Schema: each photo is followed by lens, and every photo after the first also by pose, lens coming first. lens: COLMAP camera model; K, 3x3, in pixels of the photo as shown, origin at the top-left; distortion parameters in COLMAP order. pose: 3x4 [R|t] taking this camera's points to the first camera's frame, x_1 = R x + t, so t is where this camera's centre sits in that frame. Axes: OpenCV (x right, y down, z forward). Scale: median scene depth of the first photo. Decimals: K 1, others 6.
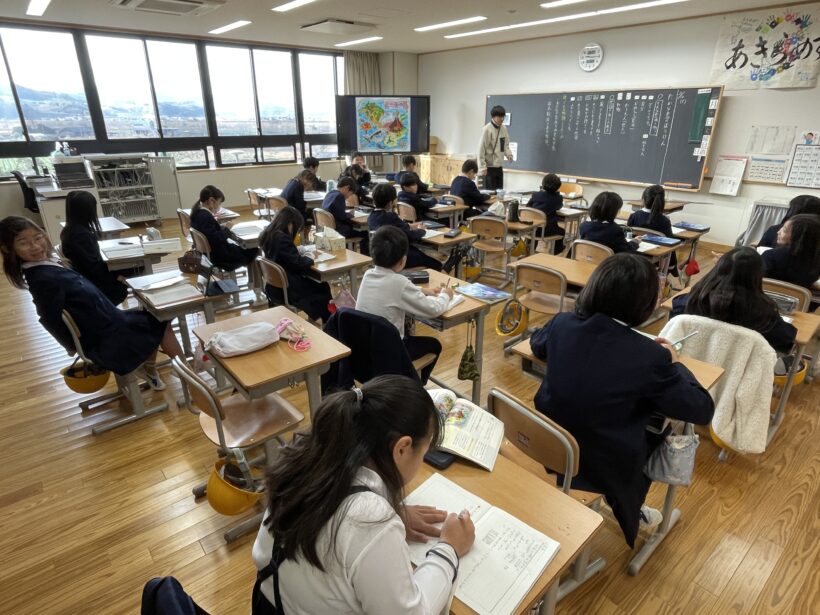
lens RADIAL K [[483.2, 0, 411.7], [0, 483.2, 303.6], [0, 0, 1]] dist [-0.000046, 0.000786]
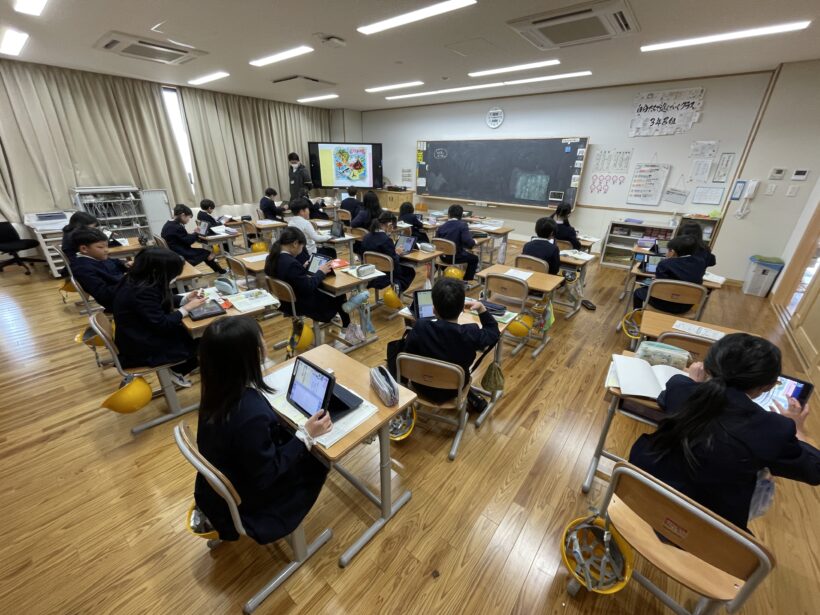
lens RADIAL K [[328.1, 0, 410.0], [0, 328.1, 307.5], [0, 0, 1]] dist [0.018804, -0.000168]
pose [[0.984798, -0.062912, 0.161908, -0.076768], [0.053878, 0.996767, 0.059600, -0.031399], [-0.165134, -0.049970, 0.985004, 0.079596]]
